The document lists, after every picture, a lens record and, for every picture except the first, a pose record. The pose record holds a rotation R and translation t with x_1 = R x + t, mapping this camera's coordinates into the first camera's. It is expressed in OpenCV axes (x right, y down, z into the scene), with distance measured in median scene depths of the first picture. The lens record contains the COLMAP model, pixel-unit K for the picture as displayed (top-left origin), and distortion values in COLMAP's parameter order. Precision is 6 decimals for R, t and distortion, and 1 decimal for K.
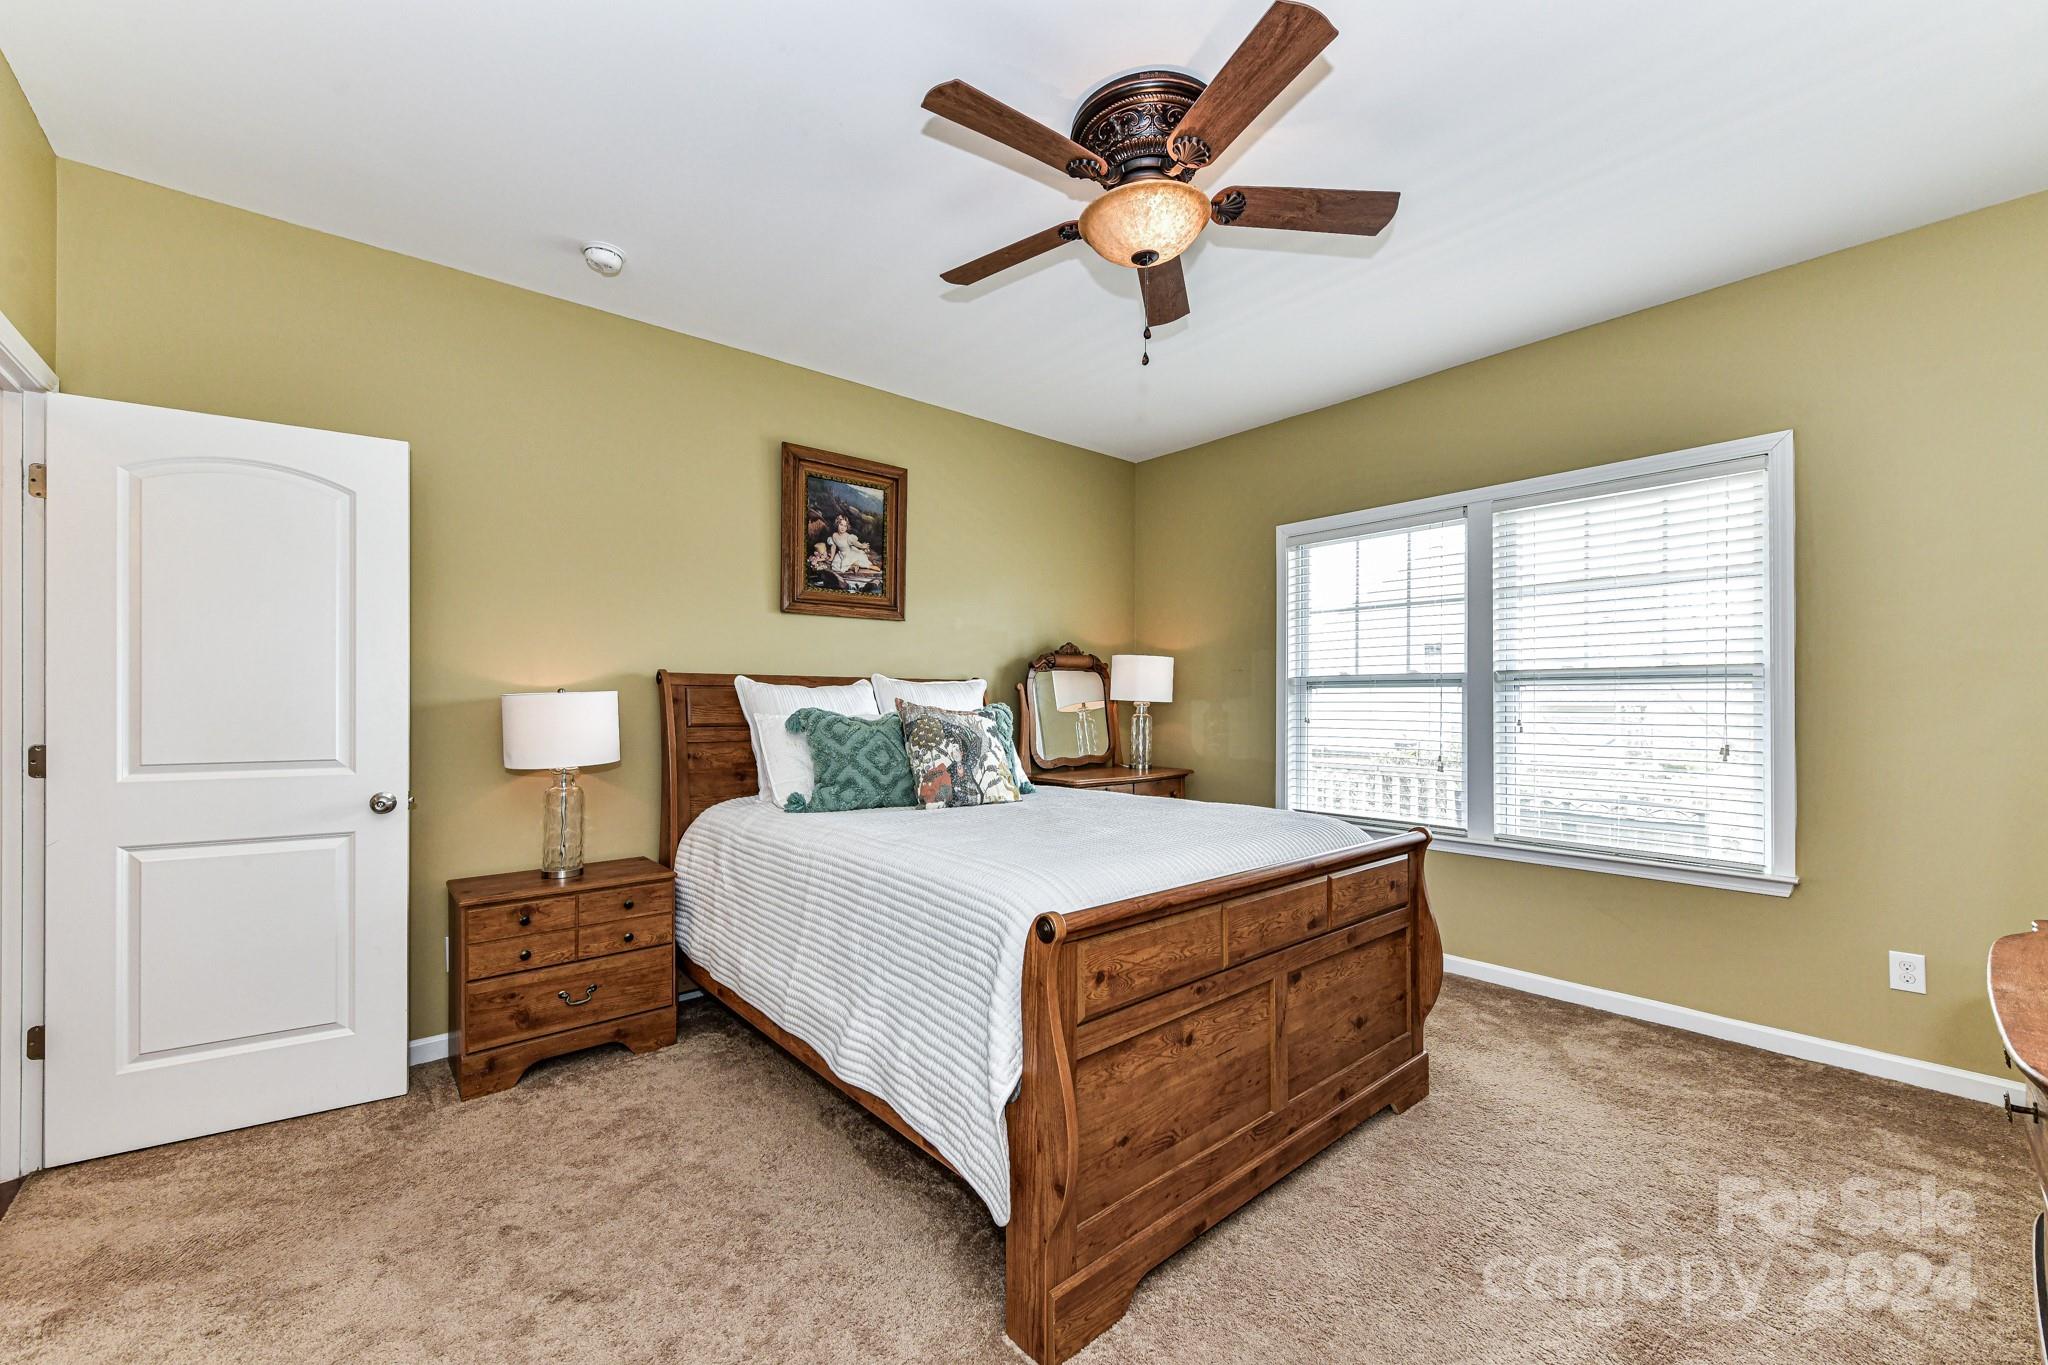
lens RADIAL K [[807.5, 0, 1032.4], [0, 807.5, 685.5], [0, 0, 1]] dist [0.002001, -0.000415]
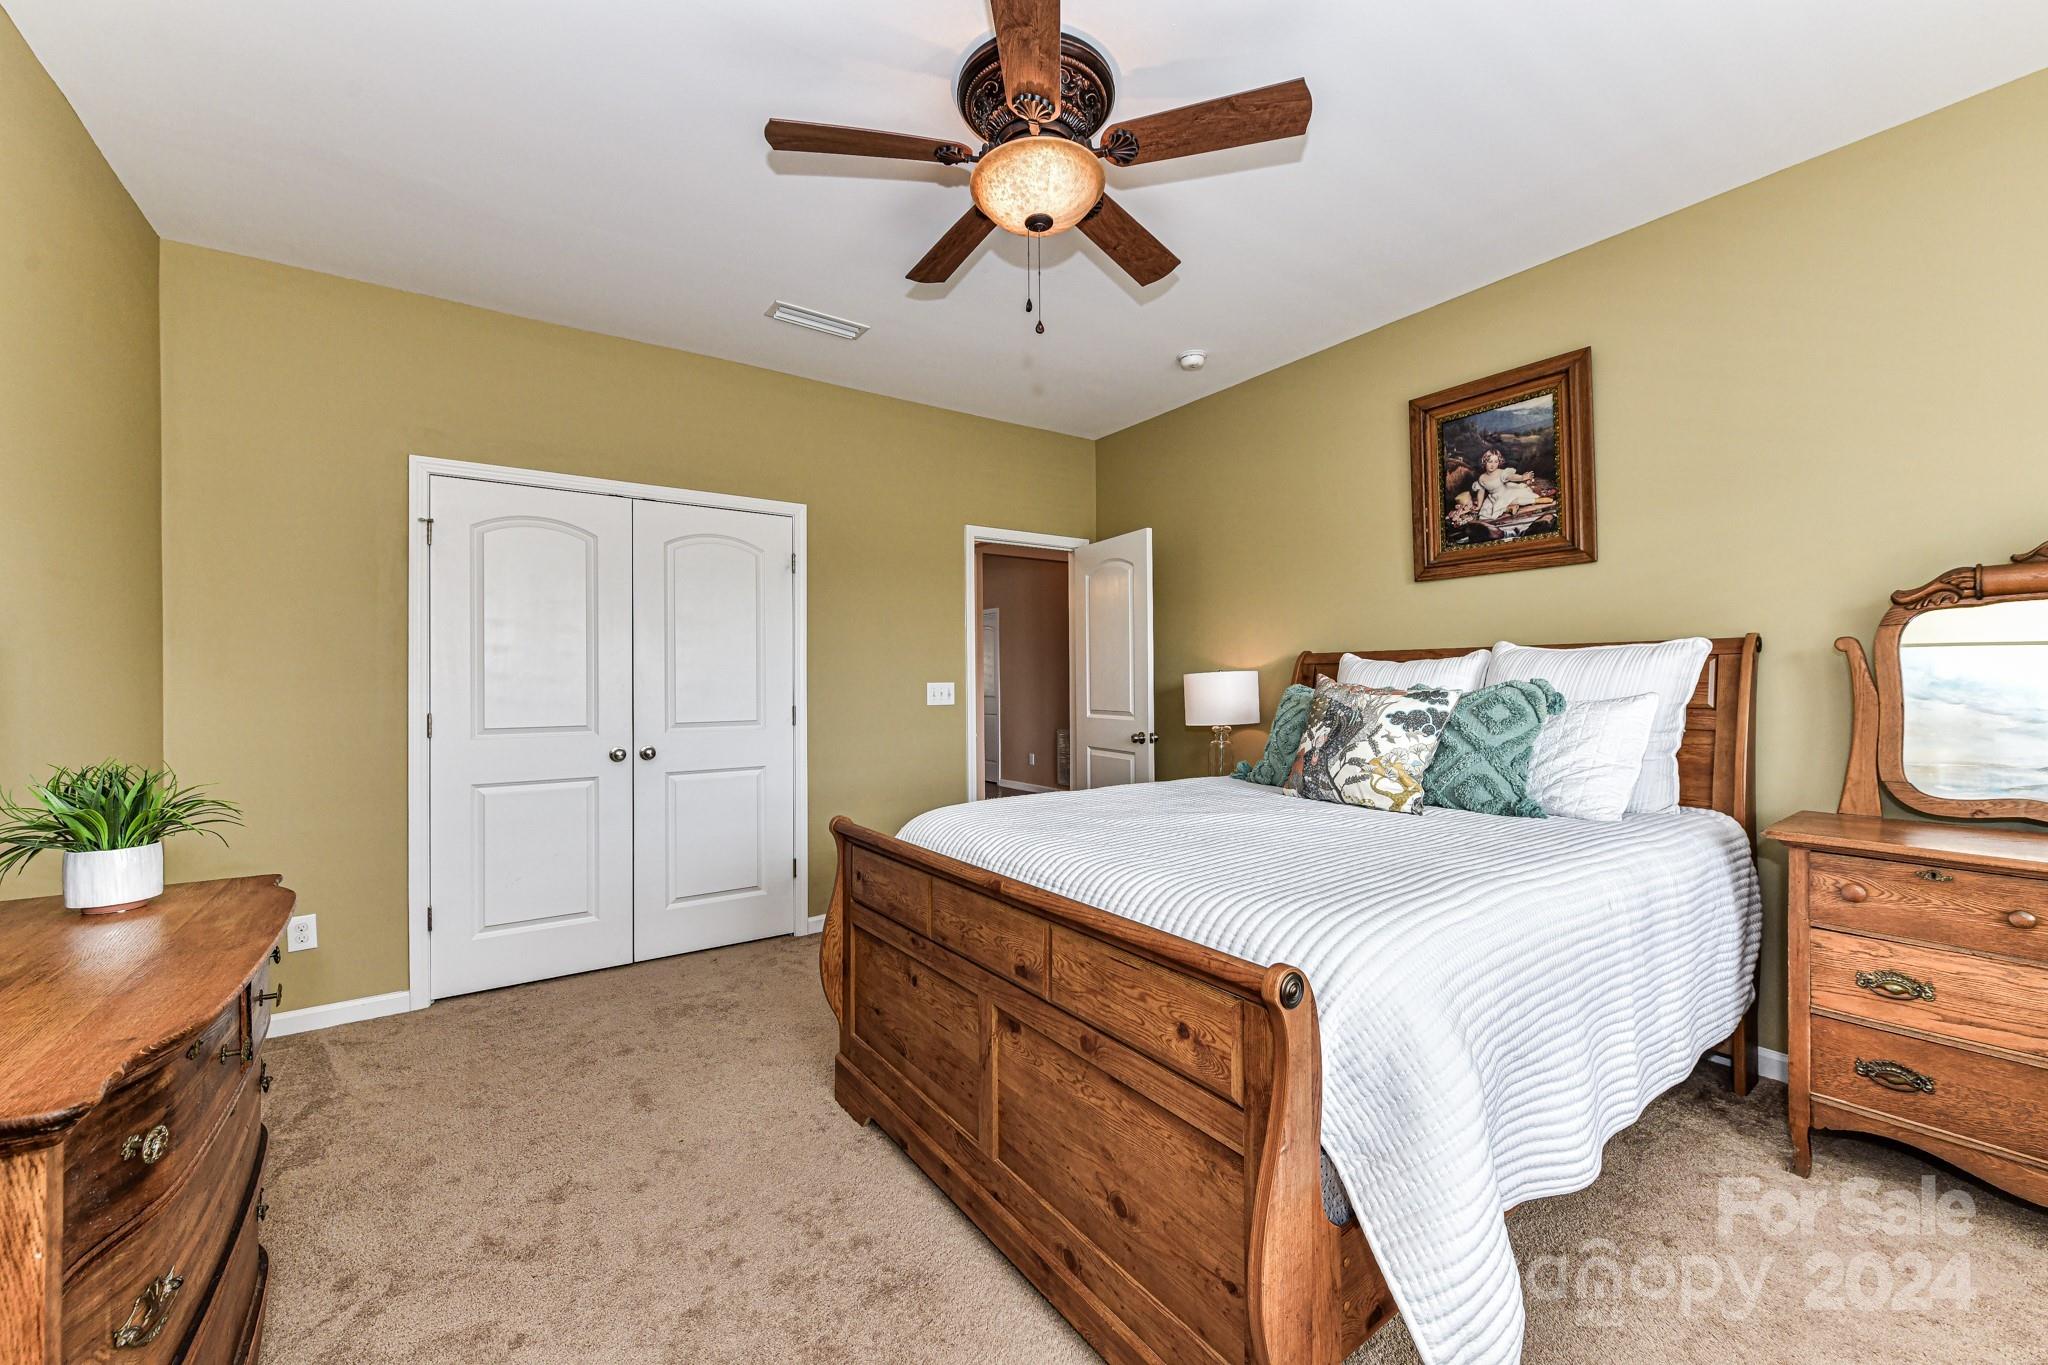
lens RADIAL K [[800.0, 0, 1028.3], [0, 800.0, 662.1], [0, 0, 1]] dist [0.000717, -0.000064]
pose [[-0.096326, -0.022946, -0.995085, 0.635198], [0.030081, 0.999210, -0.025953, 0.012112], [0.994895, -0.032433, -0.095559, 0.622359]]
